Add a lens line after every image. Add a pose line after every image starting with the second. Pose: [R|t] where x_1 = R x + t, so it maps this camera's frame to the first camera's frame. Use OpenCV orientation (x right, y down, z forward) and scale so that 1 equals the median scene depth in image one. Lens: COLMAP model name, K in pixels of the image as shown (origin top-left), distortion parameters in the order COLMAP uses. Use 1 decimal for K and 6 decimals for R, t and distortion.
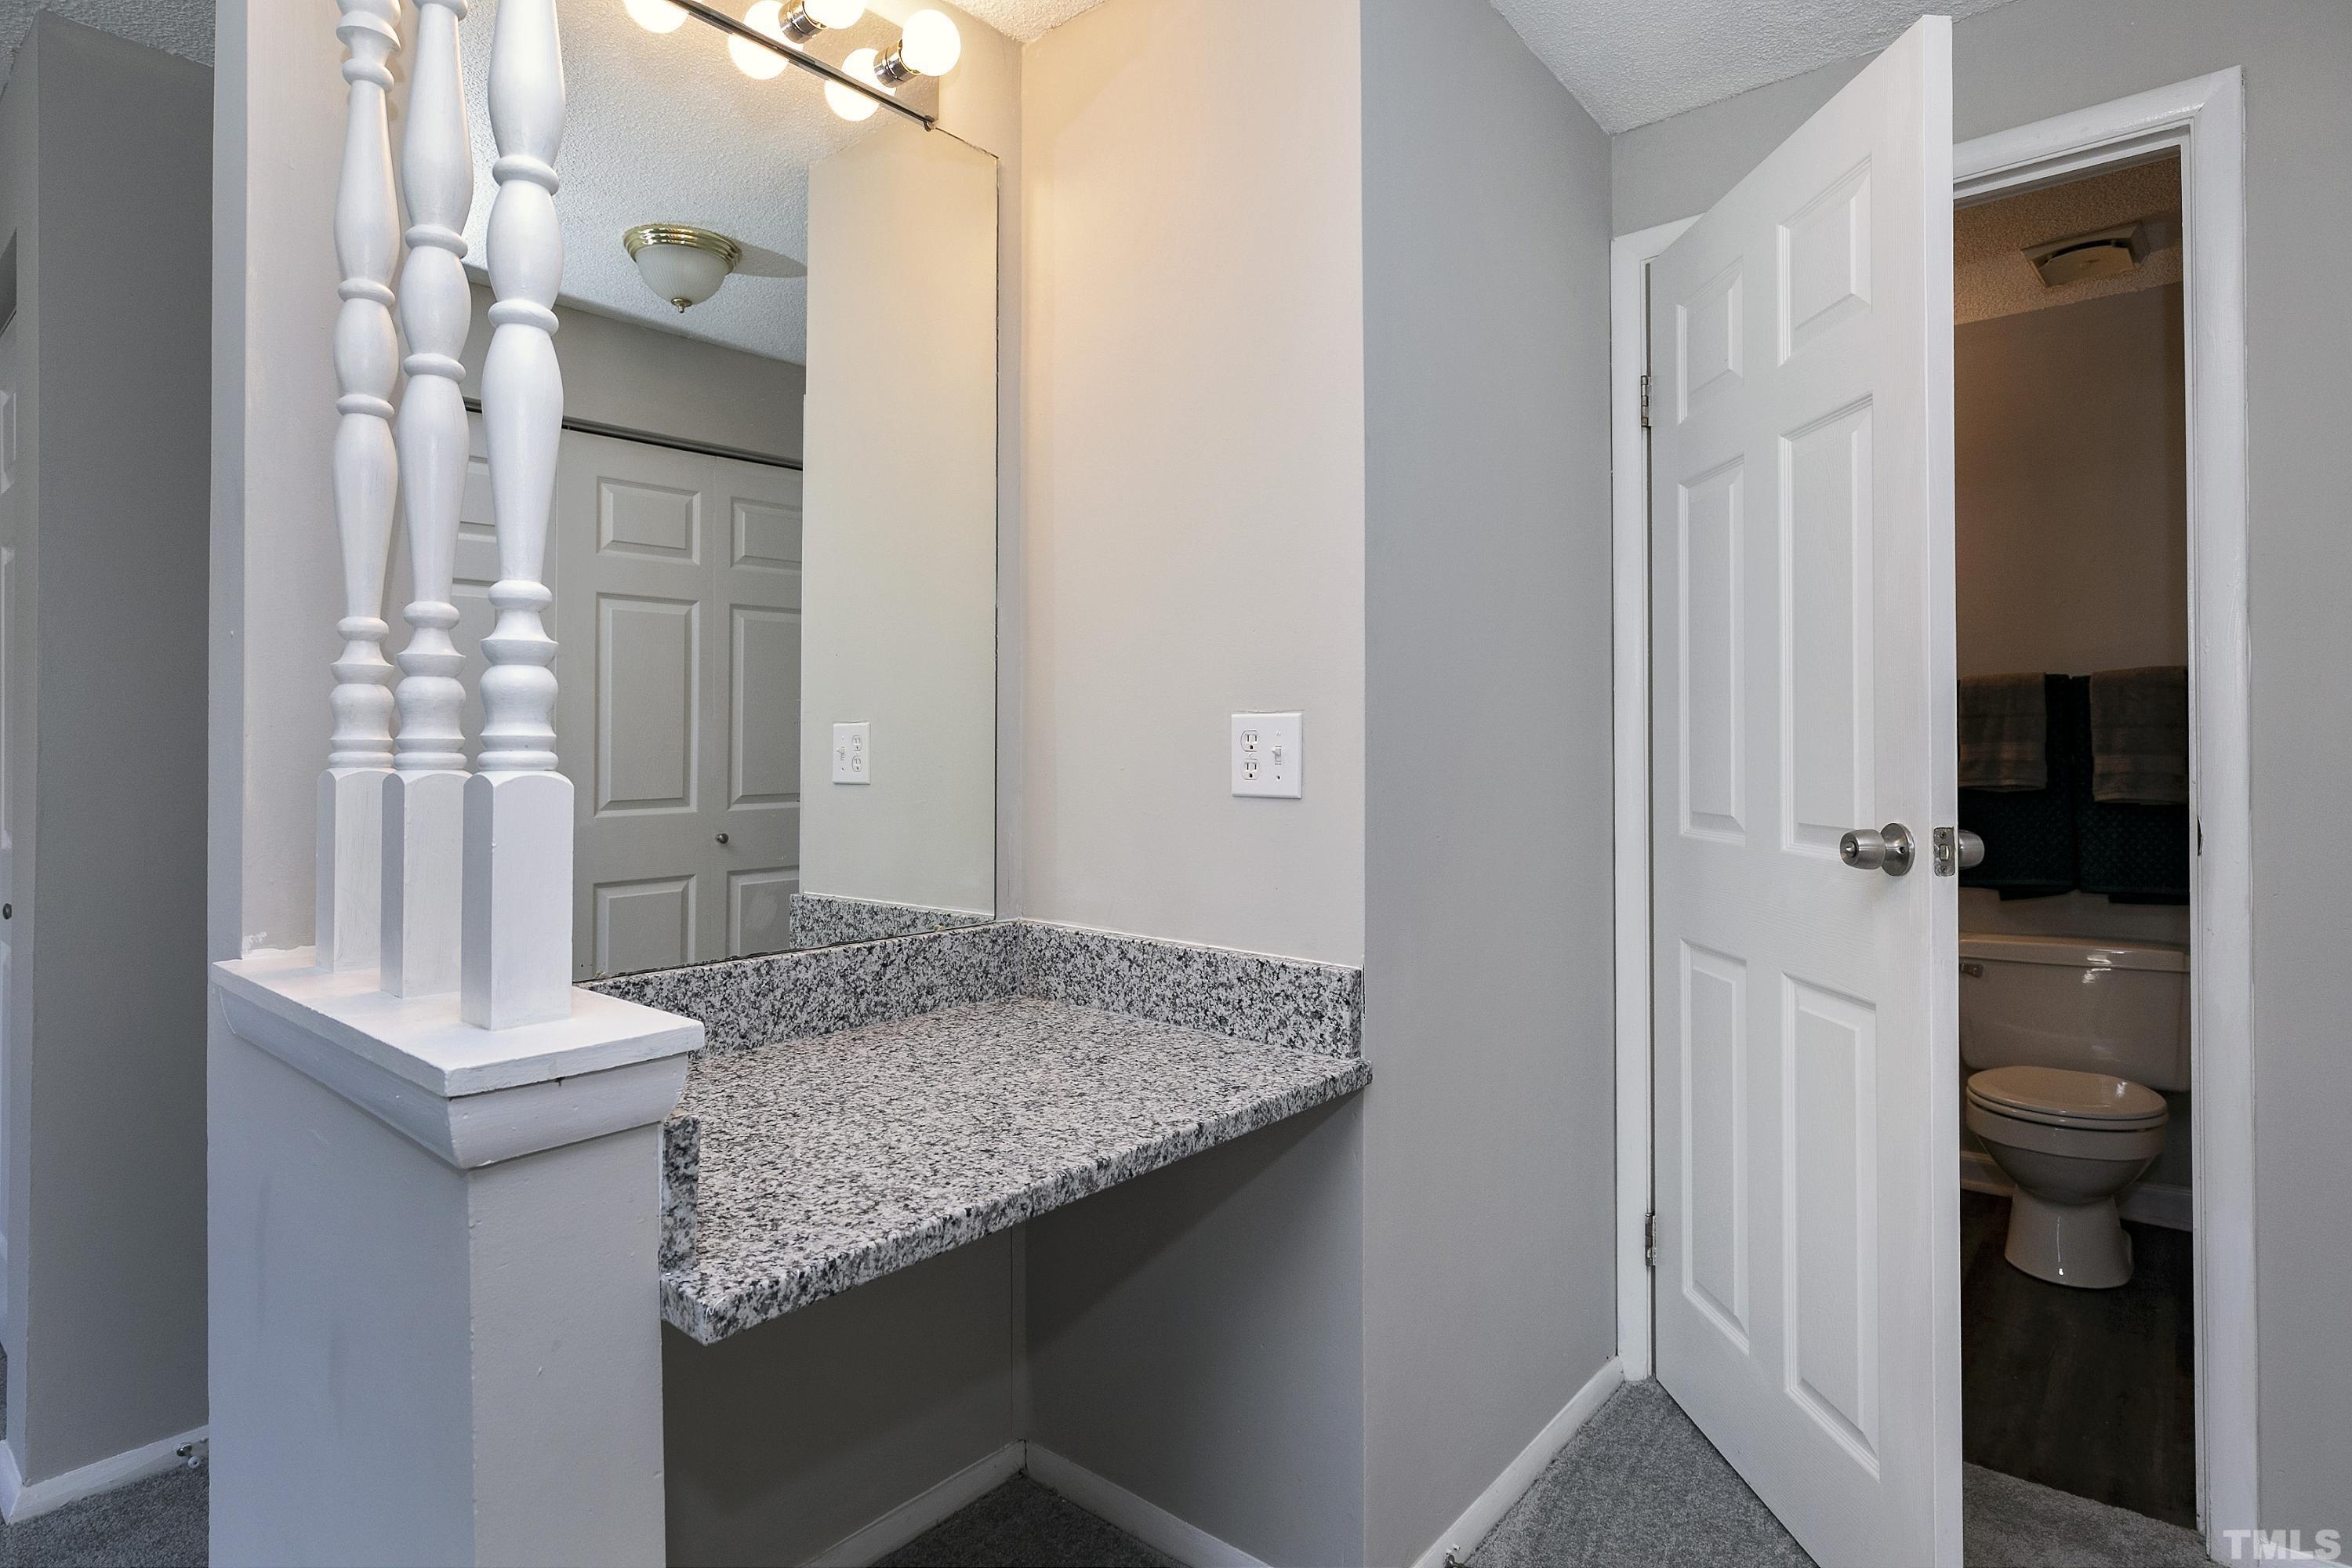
lens RADIAL K [[1291.7, 0, 1179.4], [0, 1291.7, 781.7], [0, 0, 1]] dist [0.000212, -0.000326]
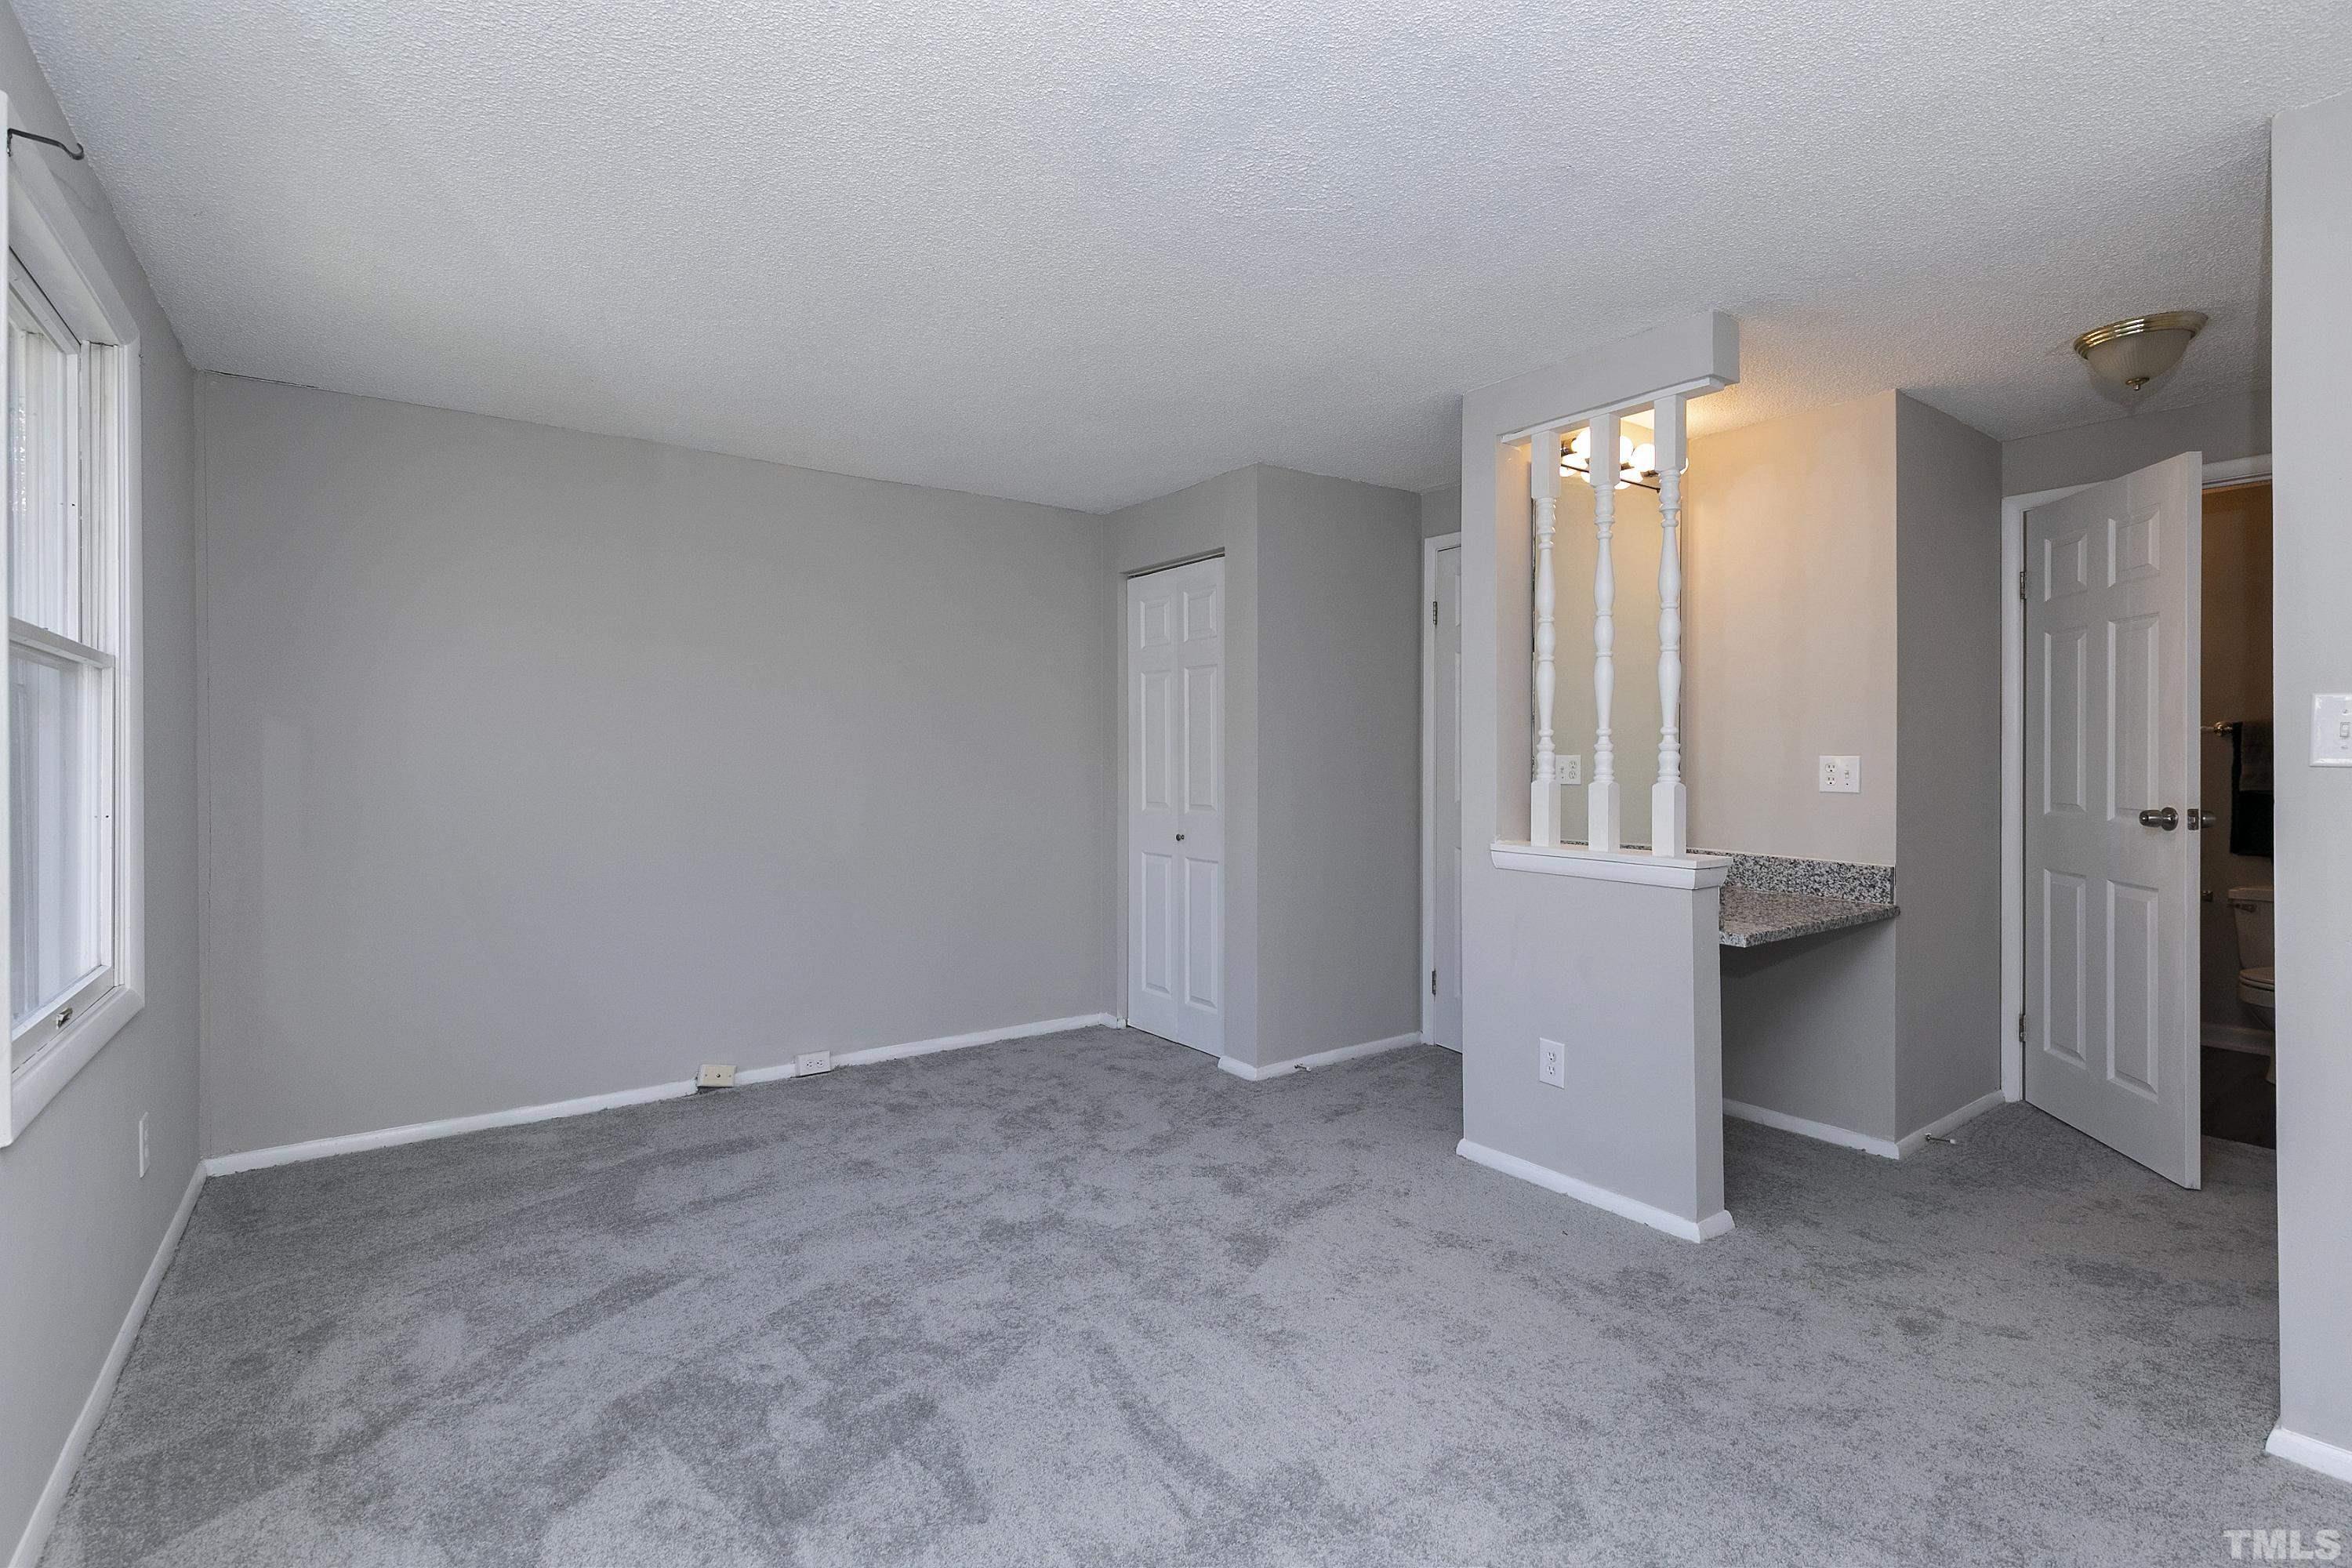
lens RADIAL K [[1086.5, 0, 1184.7], [0, 1086.5, 781.0], [0, 0, 1]] dist [0.001136, 0.000000]
pose [[0.965304, 0.006612, -0.261044, -0.540451], [-0.005657, 0.999974, 0.004409, -0.010719], [0.261066, -0.002779, 0.965317, -1.139269]]
